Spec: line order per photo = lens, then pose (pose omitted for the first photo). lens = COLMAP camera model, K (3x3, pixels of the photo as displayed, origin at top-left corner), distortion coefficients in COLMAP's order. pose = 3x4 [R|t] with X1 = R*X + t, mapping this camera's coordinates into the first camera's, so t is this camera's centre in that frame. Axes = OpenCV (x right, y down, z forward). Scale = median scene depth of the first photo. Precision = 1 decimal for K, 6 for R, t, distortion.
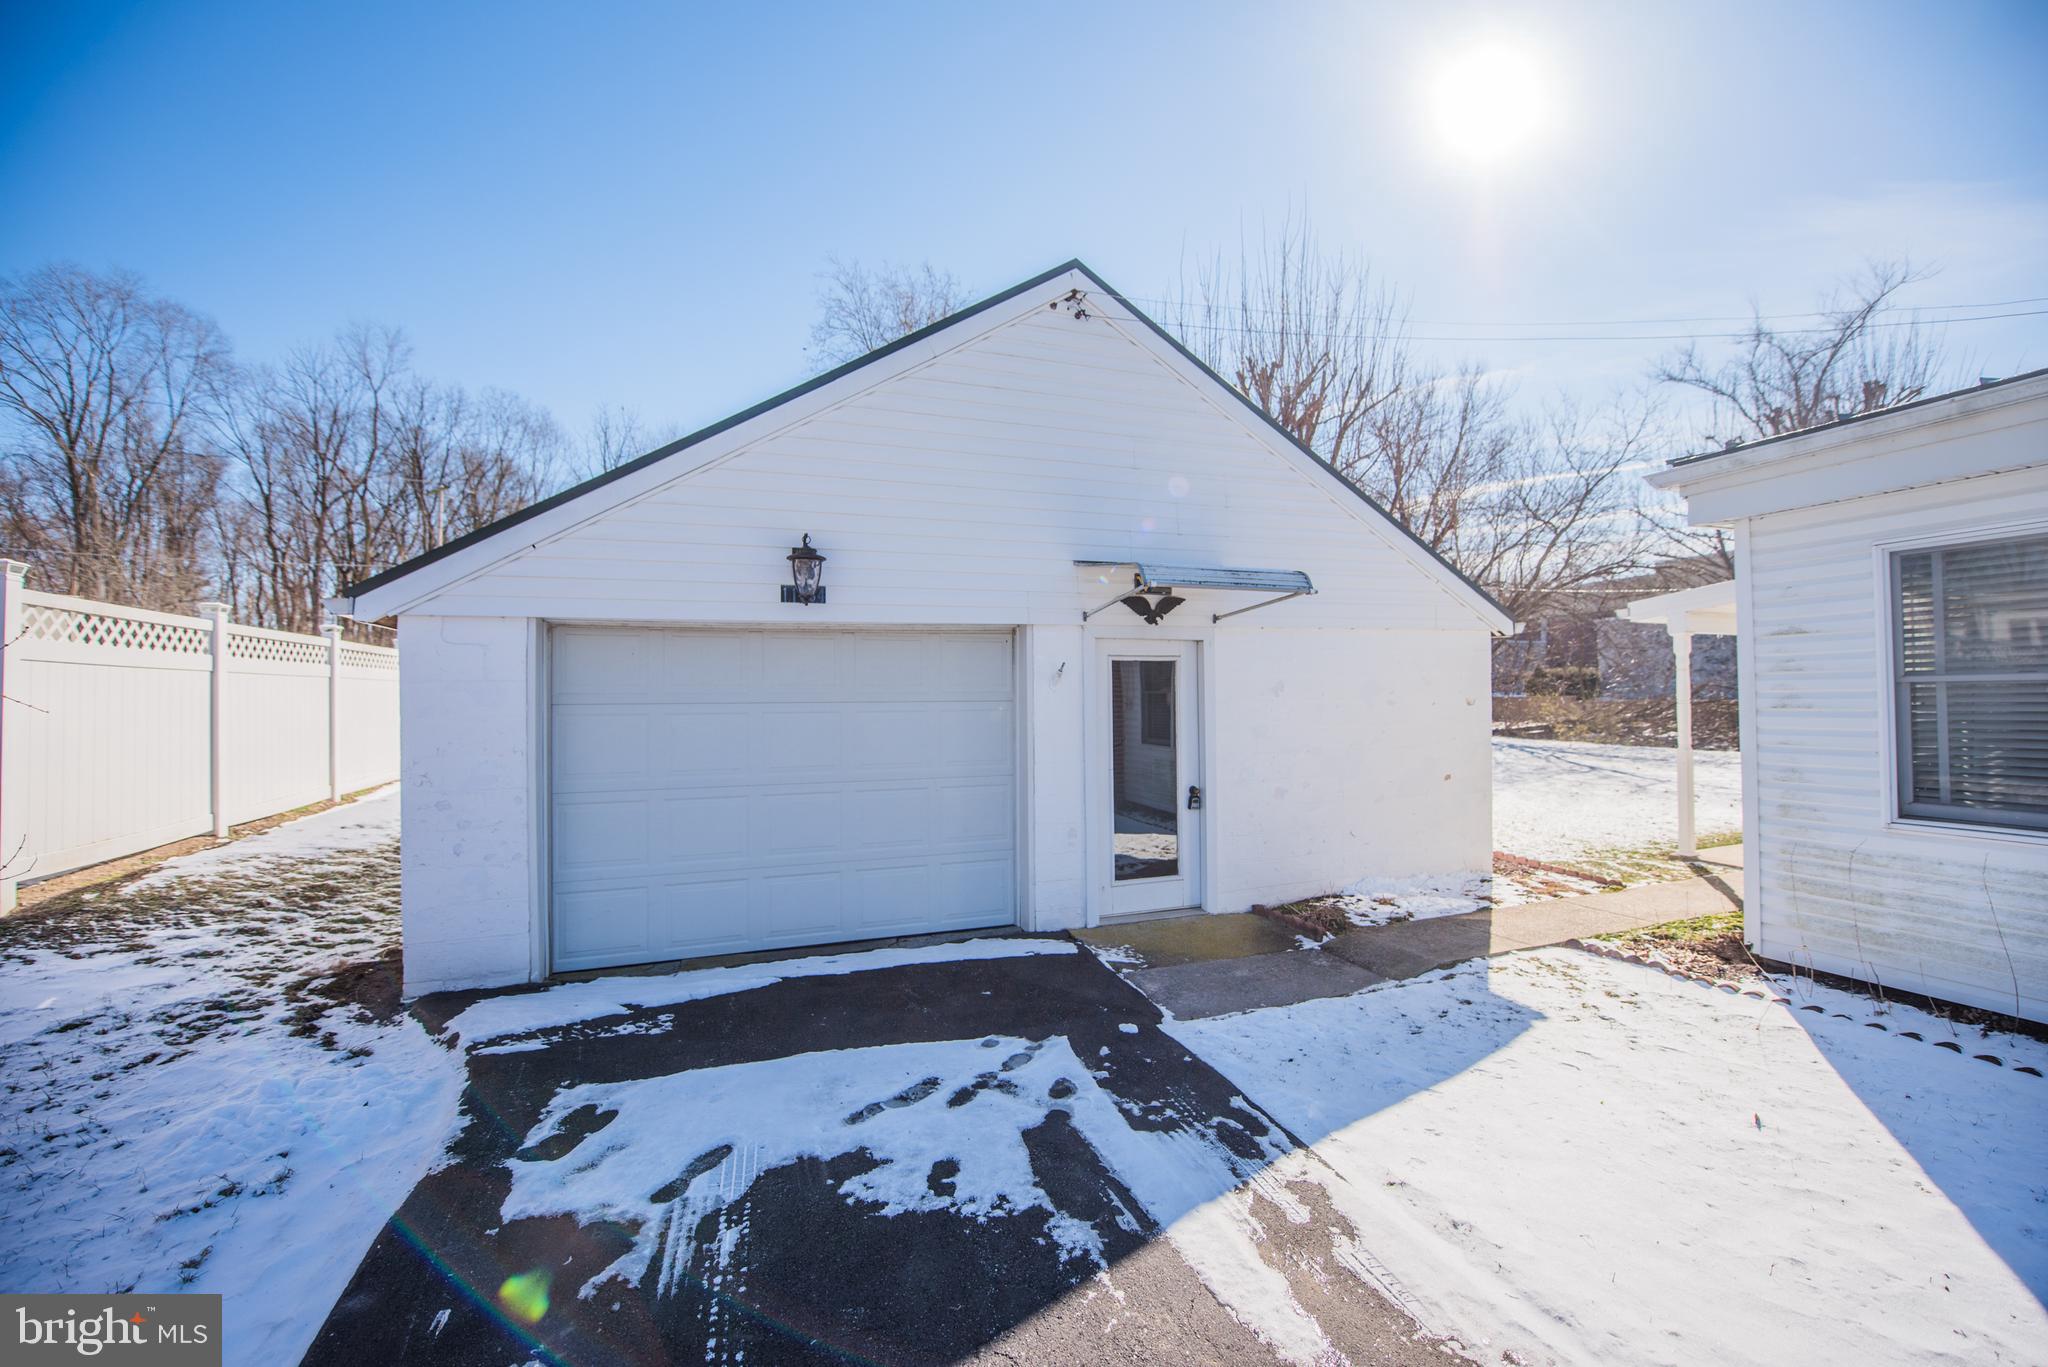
lens RADIAL K [[812.8, 0, 1022.3], [0, 812.8, 688.9], [0, 0, 1]] dist [-0.014917, -0.002129]
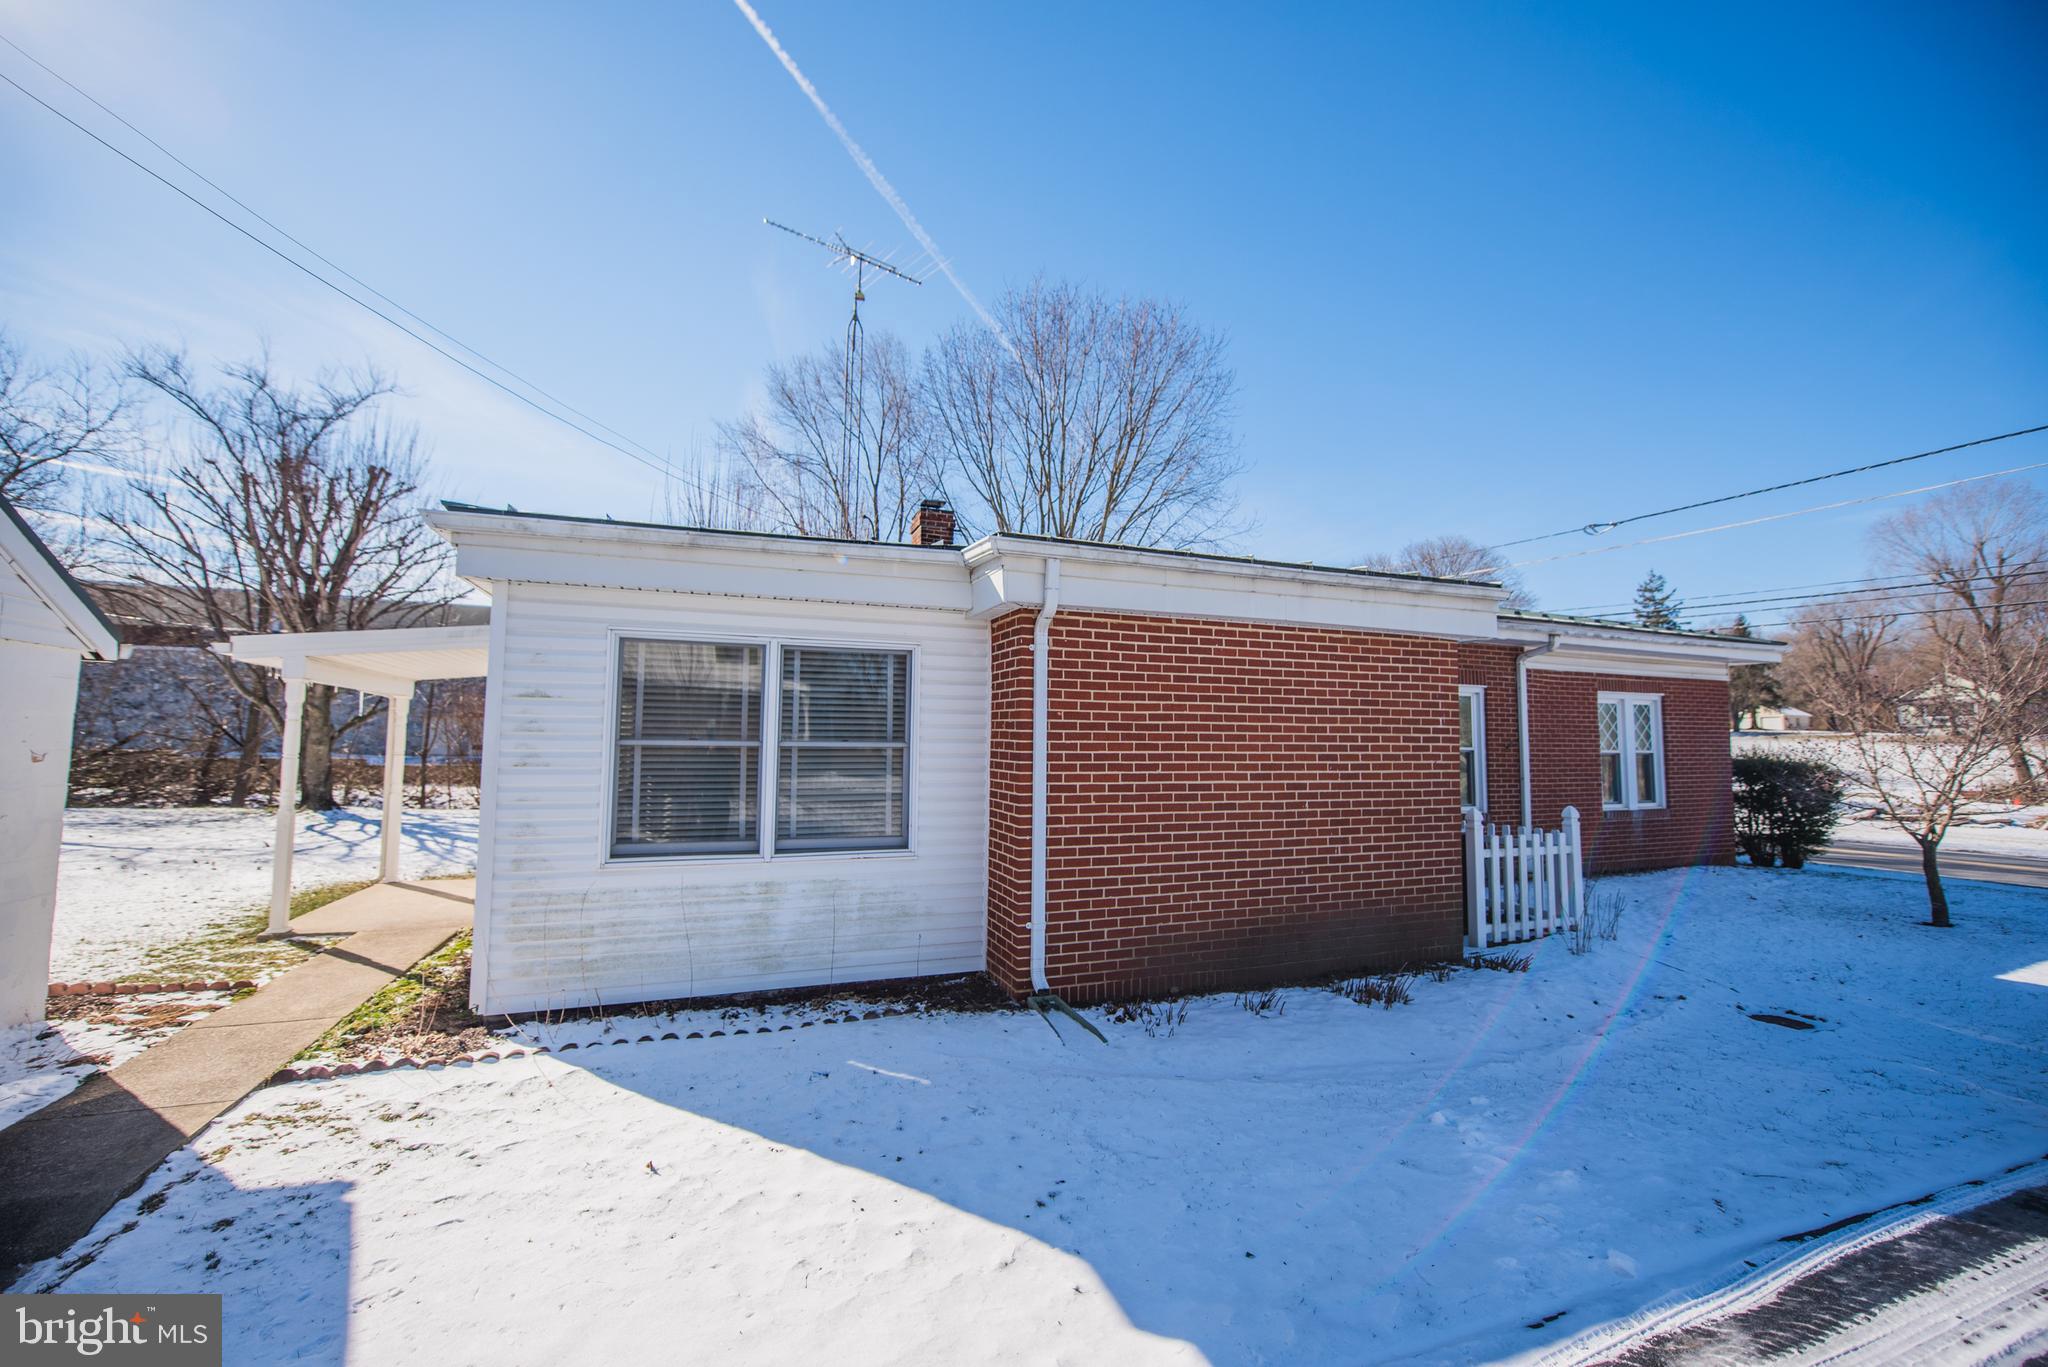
lens RADIAL K [[812.8, 0, 1021.4], [0, 812.8, 682.5], [0, 0, 1]] dist [-0.014917, -0.002129]
pose [[-0.004222, 0.091228, 0.995821, -0.125323], [-0.020840, 0.995606, -0.091296, -0.002652], [-0.999774, -0.021139, -0.002302, 0.355660]]
